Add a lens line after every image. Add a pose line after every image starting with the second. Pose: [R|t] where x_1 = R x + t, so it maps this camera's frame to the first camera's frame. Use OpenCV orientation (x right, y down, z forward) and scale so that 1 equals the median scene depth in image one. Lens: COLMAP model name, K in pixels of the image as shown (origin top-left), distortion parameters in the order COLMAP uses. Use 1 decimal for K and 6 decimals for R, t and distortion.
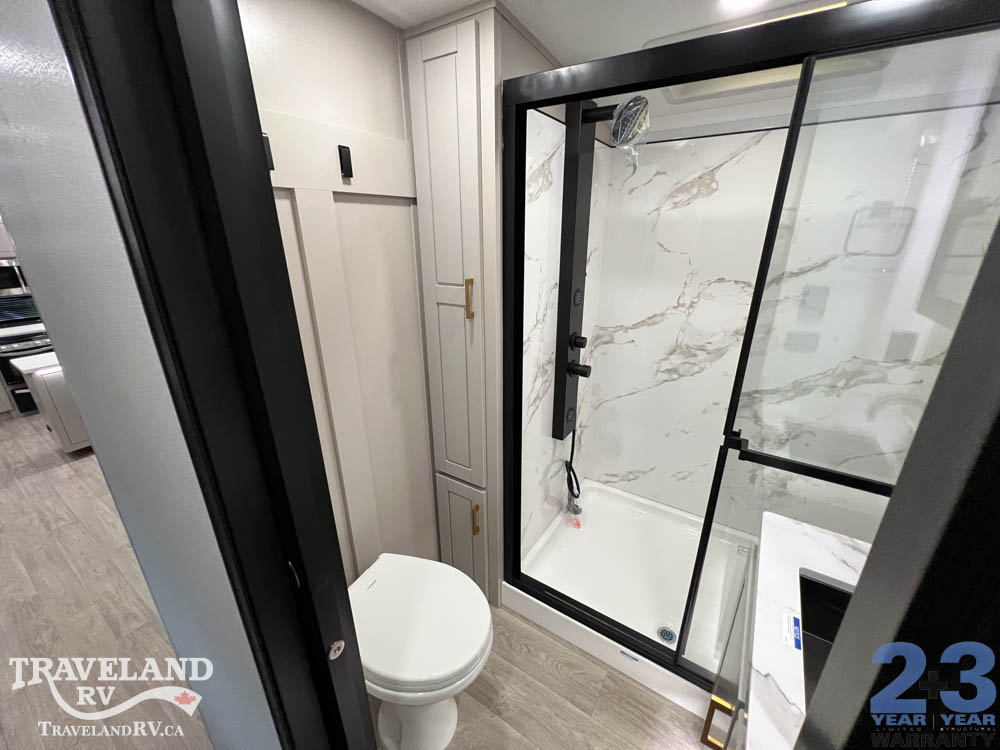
lens RADIAL K [[399.8, 0, 496.3], [0, 399.8, 374.1], [0, 0, 1]] dist [-0.001635, 0.000308]
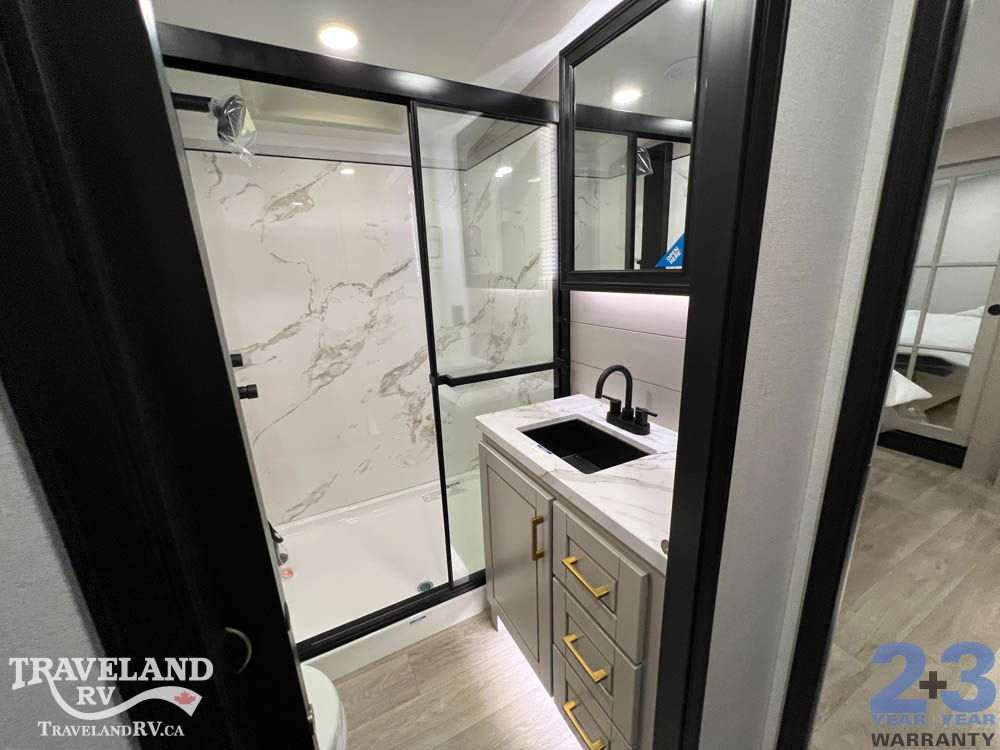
lens RADIAL K [[399.8, 0, 496.6], [0, 399.8, 375.7], [0, 0, 1]] dist [-0.001635, 0.000308]
pose [[0.479794, -0.238678, 0.844293, -0.240449], [0.333687, 0.939615, 0.075998, 0.069098], [-0.811450, 0.245267, 0.530466, 0.087440]]
